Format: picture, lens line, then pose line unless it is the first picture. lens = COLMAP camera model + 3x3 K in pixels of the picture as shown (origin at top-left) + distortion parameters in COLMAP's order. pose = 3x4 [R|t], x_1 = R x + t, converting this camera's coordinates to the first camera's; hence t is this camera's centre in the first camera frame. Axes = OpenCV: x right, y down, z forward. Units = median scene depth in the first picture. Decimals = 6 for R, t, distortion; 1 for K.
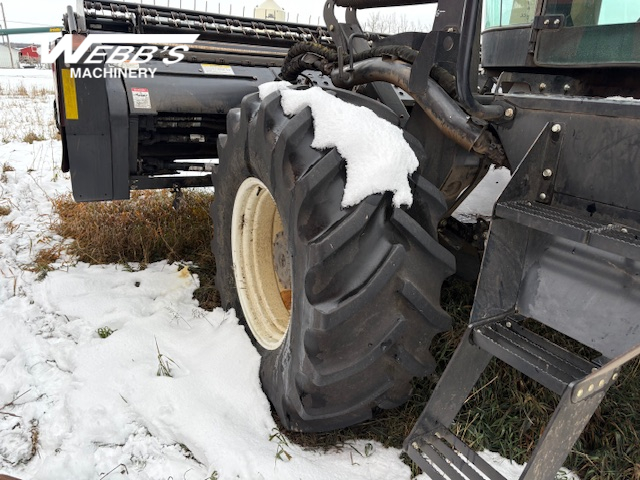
lens RADIAL K [[477.6, 0, 303.1], [0, 477.6, 240.6], [0, 0, 1]] dist [0.041528, 0.000656]
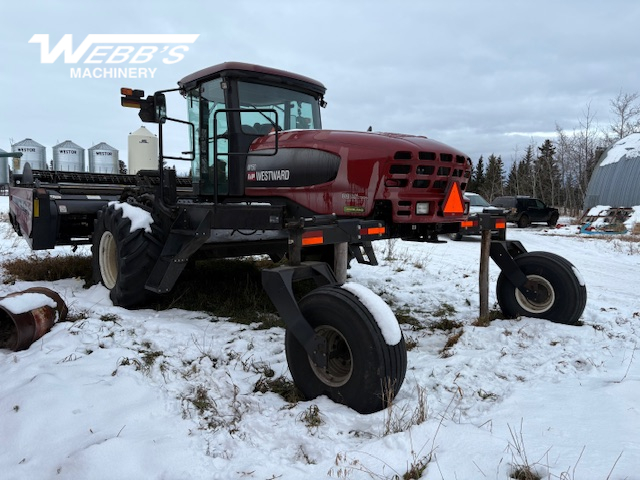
lens RADIAL K [[477.6, 0, 303.1], [0, 477.6, 240.6], [0, 0, 1]] dist [0.041528, 0.000656]
pose [[0.971033, -0.045723, 0.234528, 0.394762], [0.099247, 0.970026, -0.221809, 0.736943], [-0.217357, 0.238660, 0.946466, -2.172157]]
